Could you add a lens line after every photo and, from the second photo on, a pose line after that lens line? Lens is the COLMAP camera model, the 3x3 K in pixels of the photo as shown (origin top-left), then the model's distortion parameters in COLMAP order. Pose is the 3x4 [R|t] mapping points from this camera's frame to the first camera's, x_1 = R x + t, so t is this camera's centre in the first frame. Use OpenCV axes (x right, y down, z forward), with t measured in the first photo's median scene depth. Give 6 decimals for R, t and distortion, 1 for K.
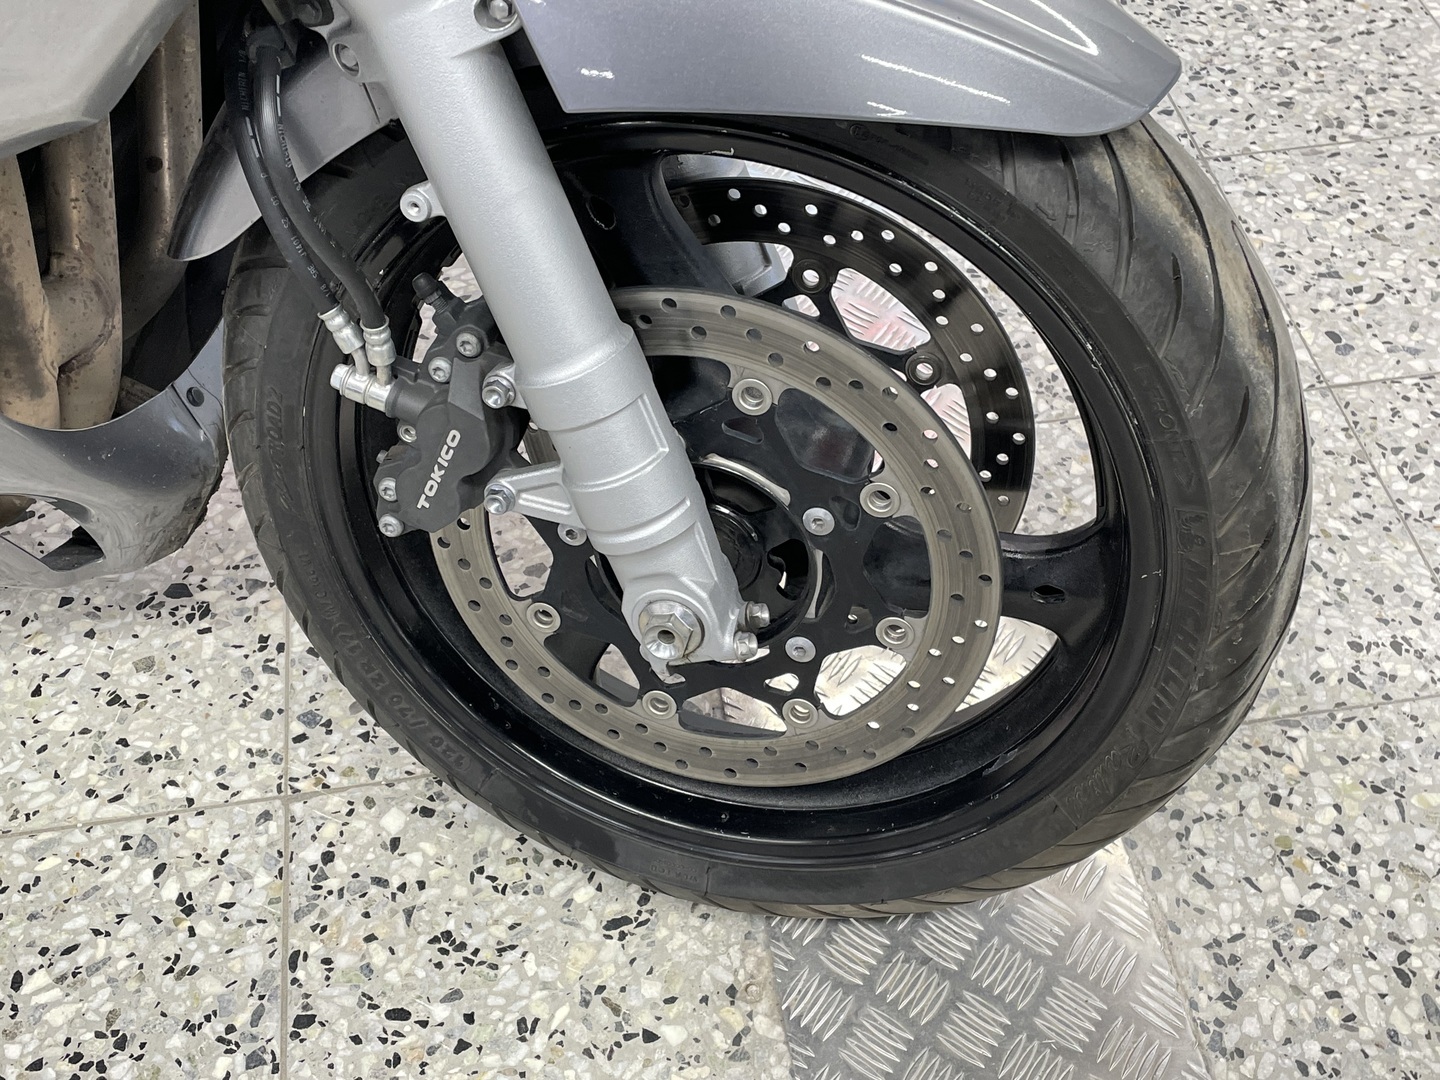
lens RADIAL K [[1691.7, 0, 716.6], [0, 1691.7, 534.9], [0, 0, 1]] dist [0.101827, -0.088388]
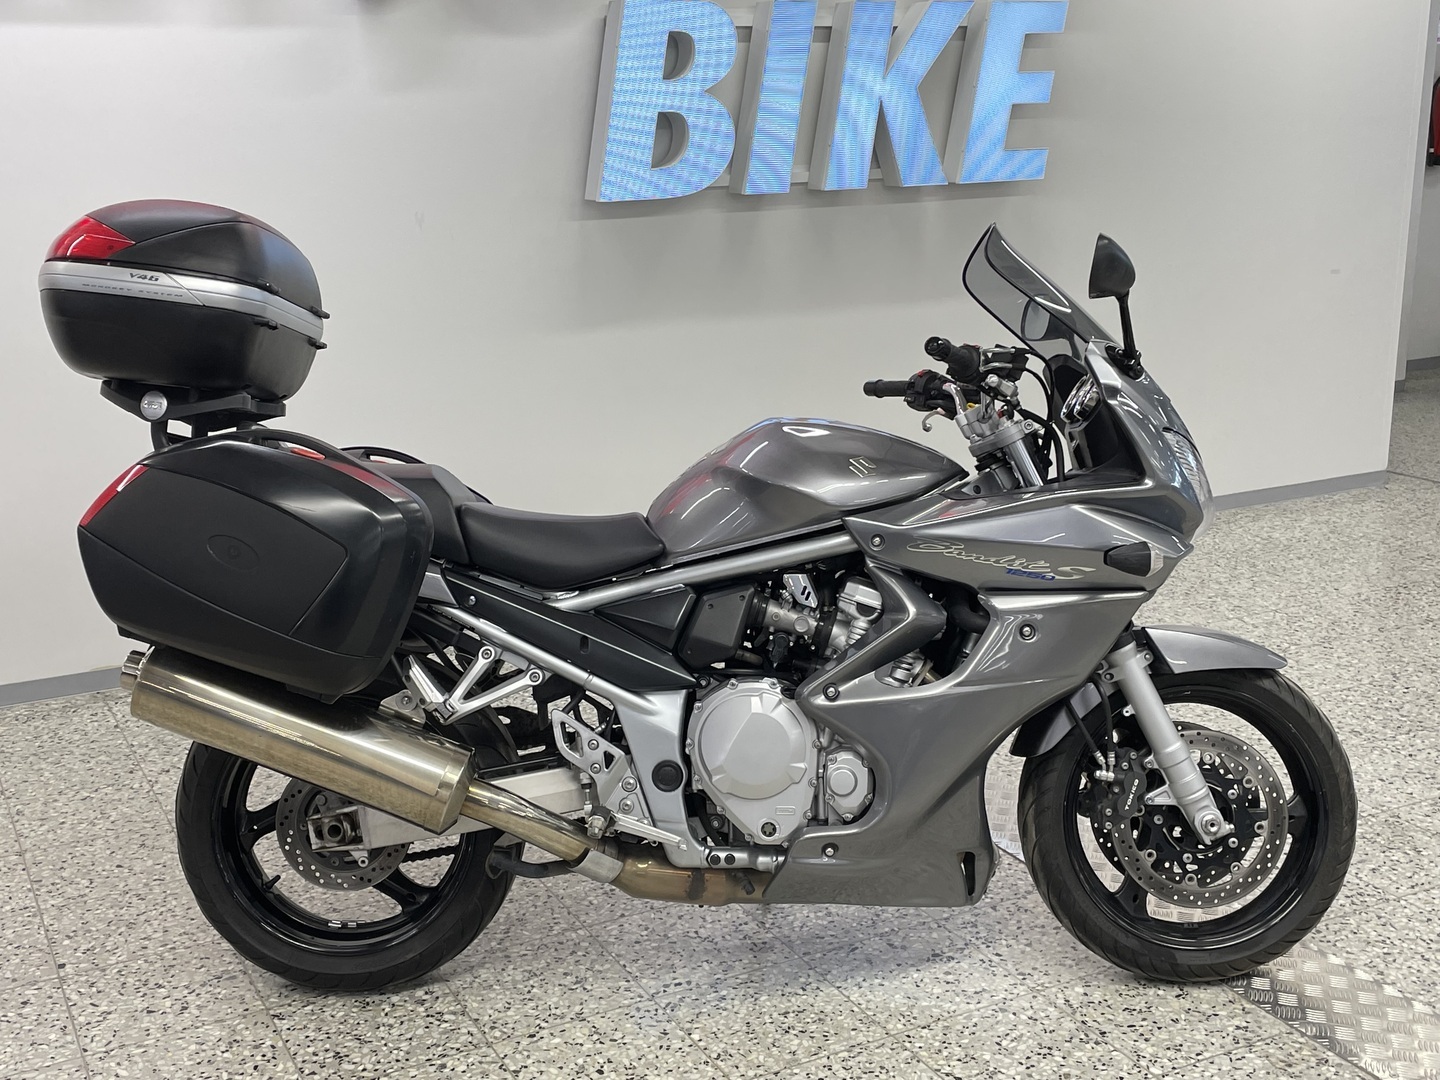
lens RADIAL K [[1691.7, 0, 716.6], [0, 1691.7, 534.9], [0, 0, 1]] dist [0.101827, -0.088388]
pose [[0.948865, -0.088254, 0.303095, -1.810214], [0.248518, 0.800889, -0.544808, 1.120981], [-0.194664, 0.592274, 0.781868, -1.718867]]
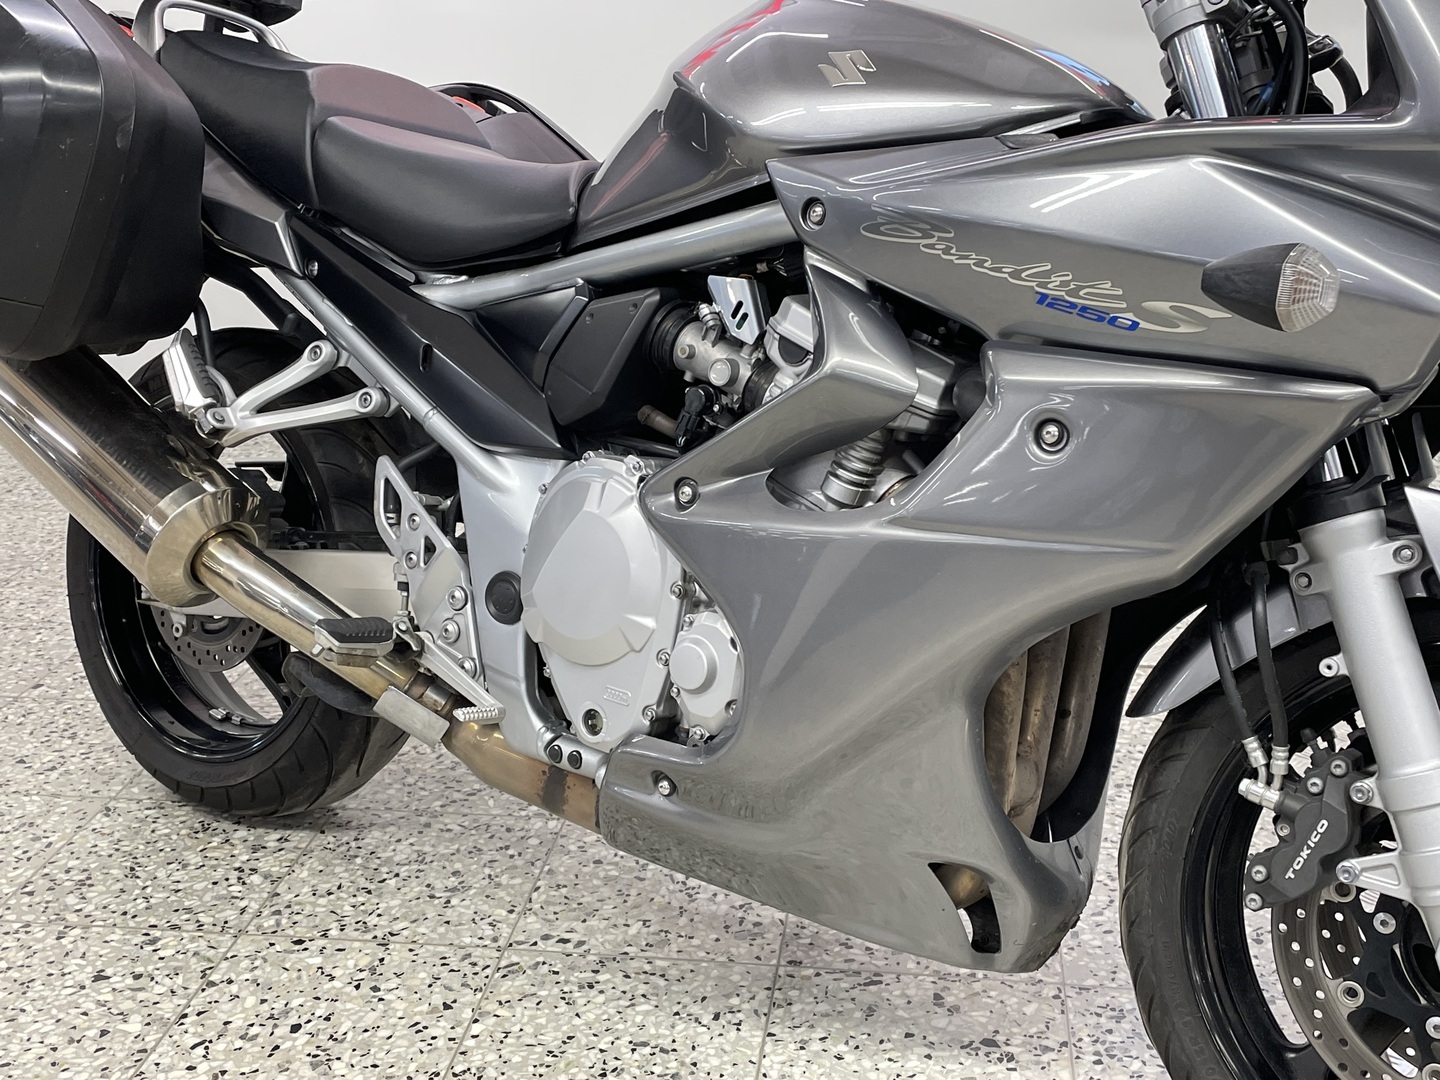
lens RADIAL K [[1691.7, 0, 716.6], [0, 1691.7, 534.9], [0, 0, 1]] dist [0.101827, -0.088388]
pose [[0.957988, 0.081650, -0.274940, -0.249527], [-0.213995, 0.841742, -0.495658, 0.559553], [0.190958, 0.533670, 0.823852, -0.502884]]
